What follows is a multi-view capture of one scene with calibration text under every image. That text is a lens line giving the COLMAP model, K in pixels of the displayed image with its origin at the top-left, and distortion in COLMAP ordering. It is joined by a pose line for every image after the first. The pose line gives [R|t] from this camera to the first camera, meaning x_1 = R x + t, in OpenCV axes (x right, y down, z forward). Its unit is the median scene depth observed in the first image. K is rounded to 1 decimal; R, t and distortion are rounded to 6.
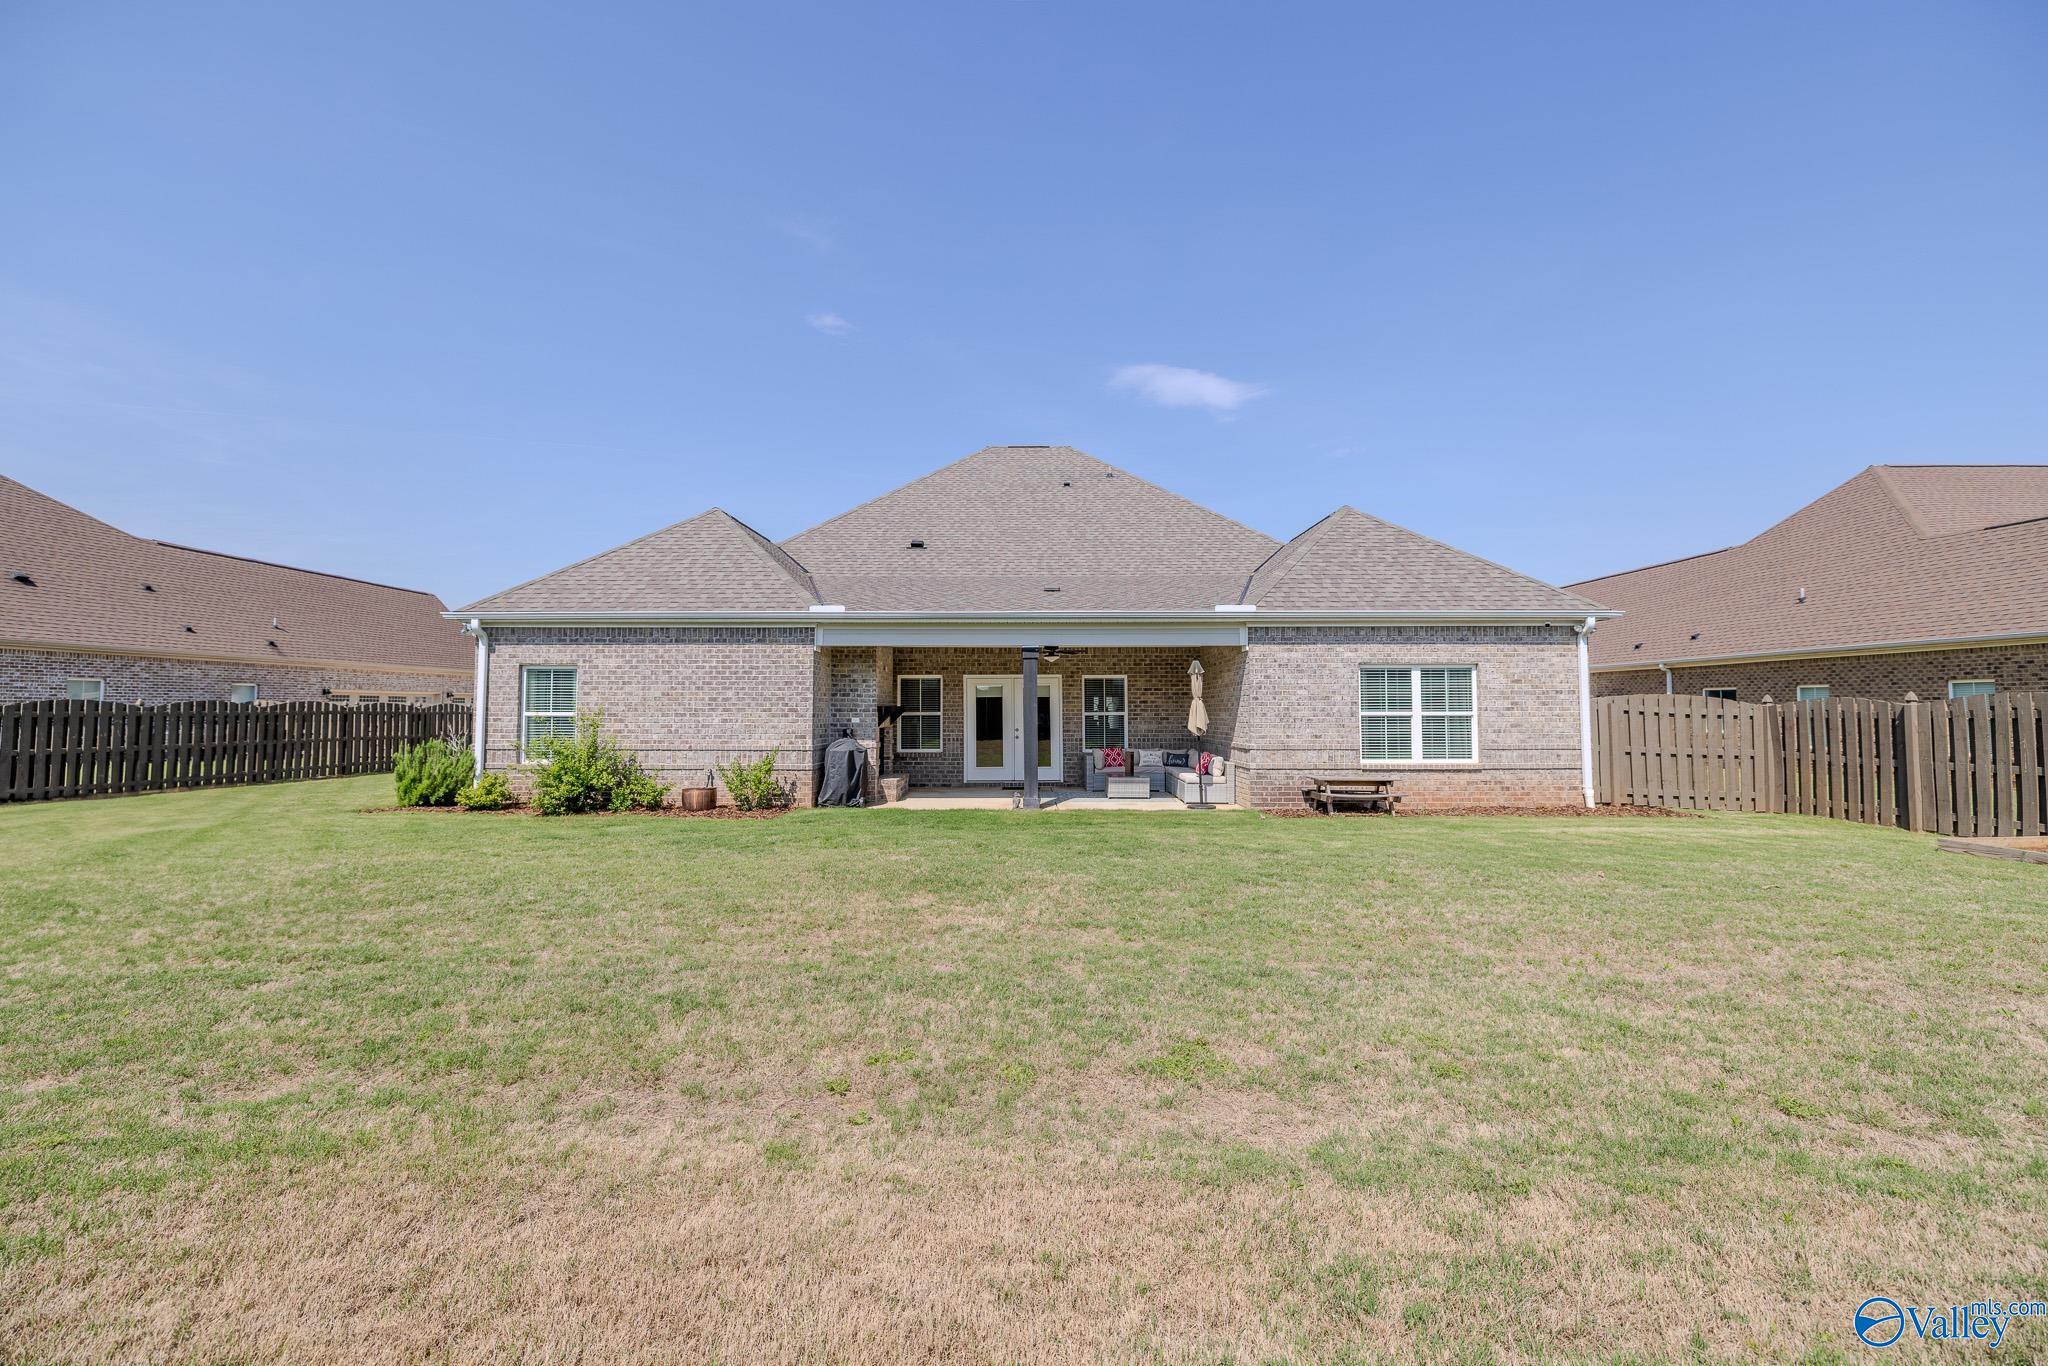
lens RADIAL K [[862.4, 0, 1029.7], [0, 862.4, 676.7], [0, 0, 1]] dist [0.001134, 0.000476]
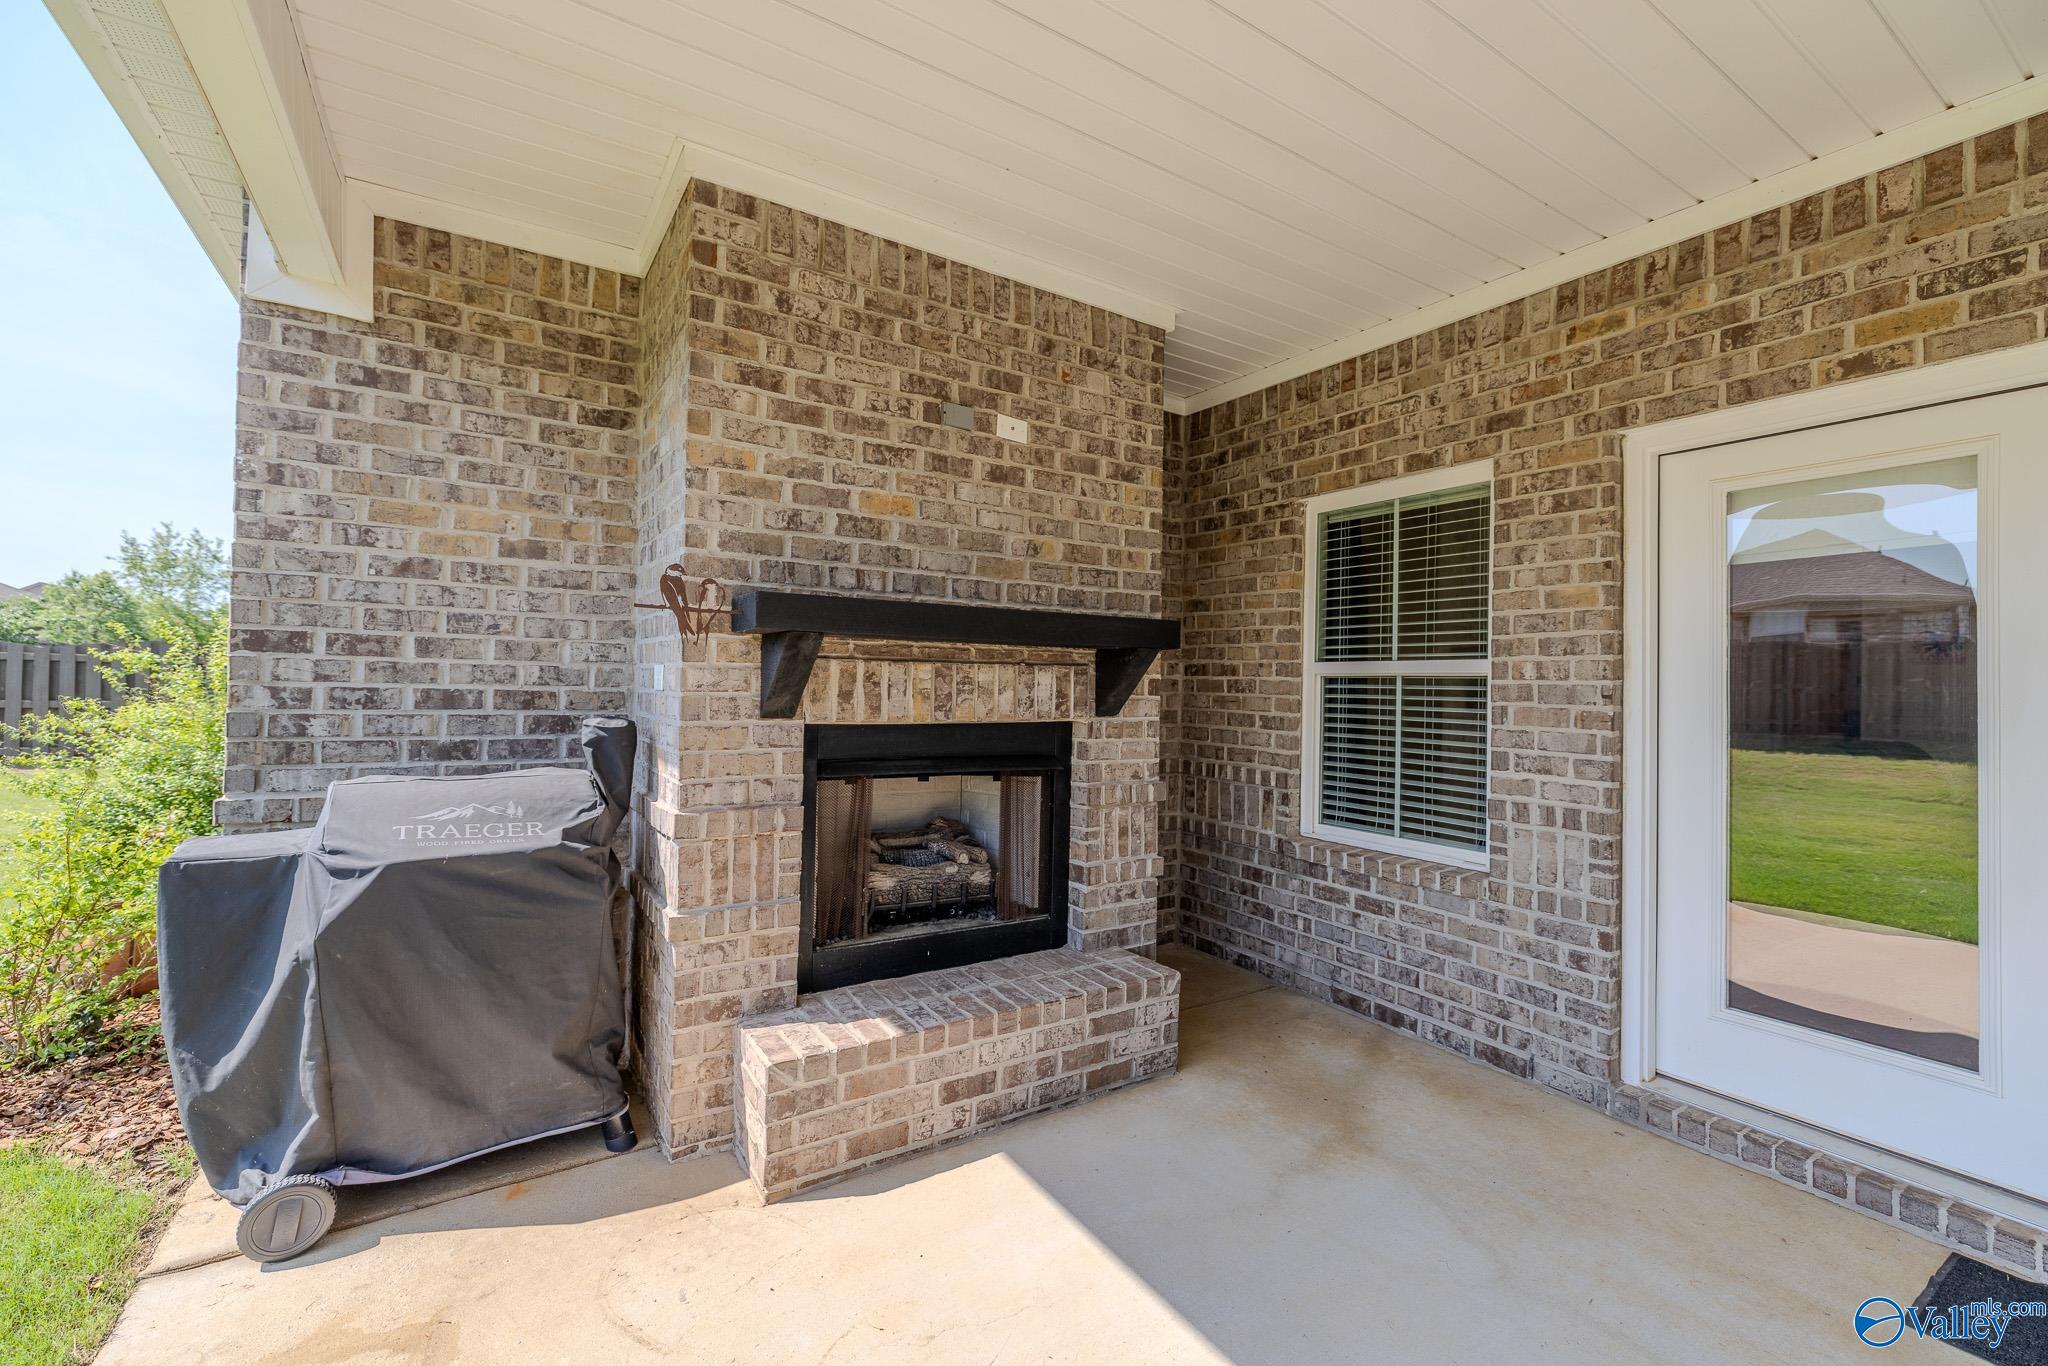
lens RADIAL K [[862.4, 0, 1022.8], [0, 862.4, 674.8], [0, 0, 1]] dist [0.001134, 0.000476]
pose [[0.538294, 0.002393, -0.842754, 0.001256], [0.012819, 0.999857, 0.011027, 0.042617], [0.842659, -0.016739, 0.538187, 0.843115]]
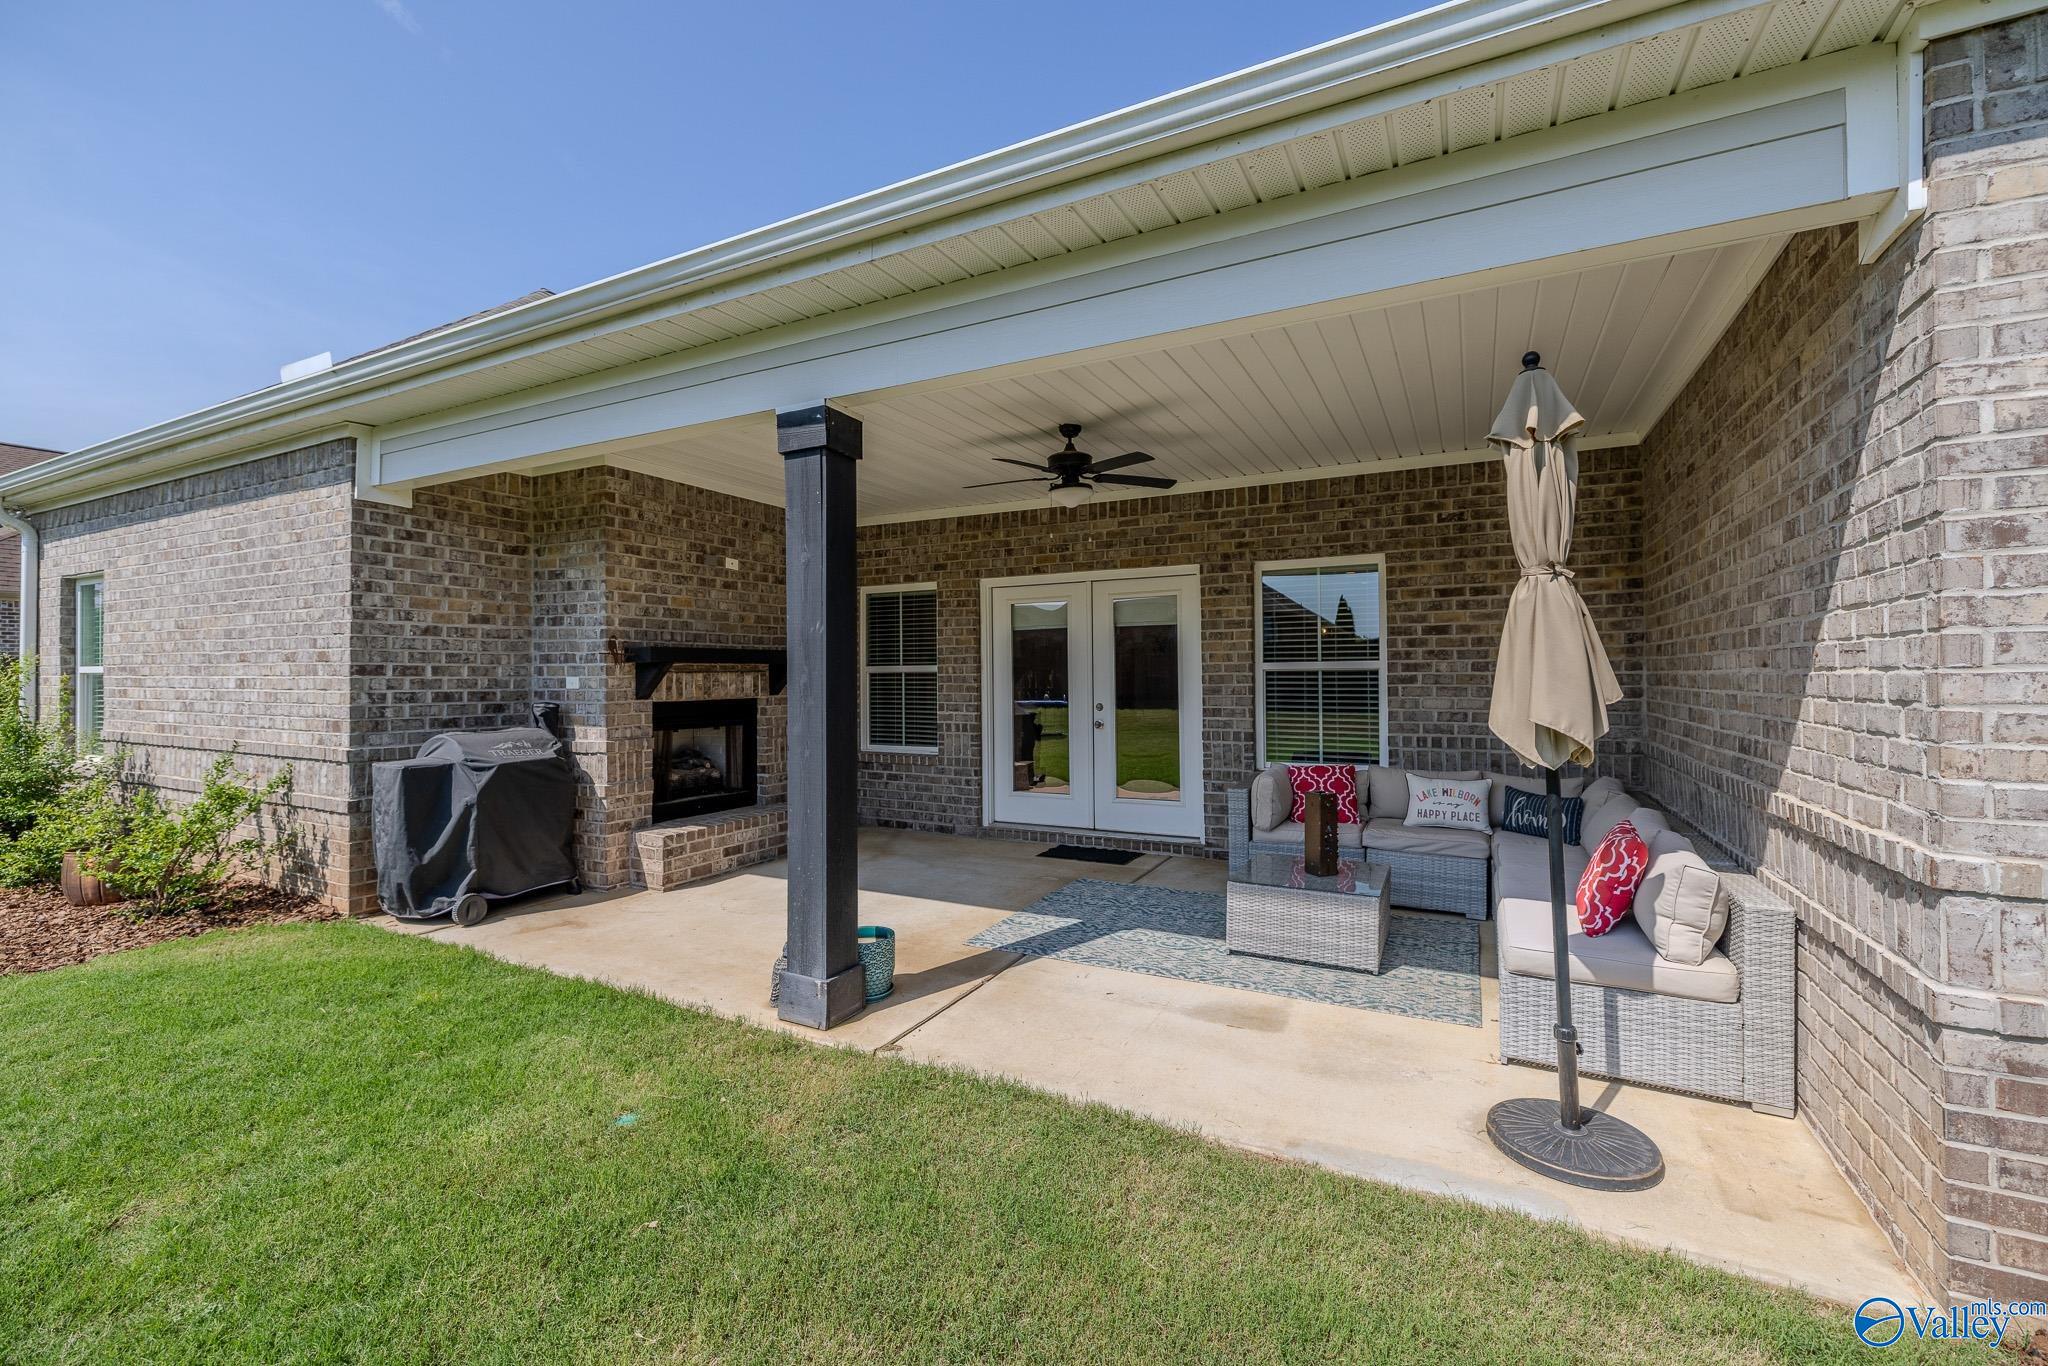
lens RADIAL K [[862.4, 0, 1024.2], [0, 862.4, 673.9], [0, 0, 1]] dist [0.001134, 0.000476]
pose [[0.886876, -0.003807, -0.461992, 0.150125], [0.021931, 0.999186, 0.033867, 0.032537], [0.461487, -0.040168, 0.886237, 0.646367]]
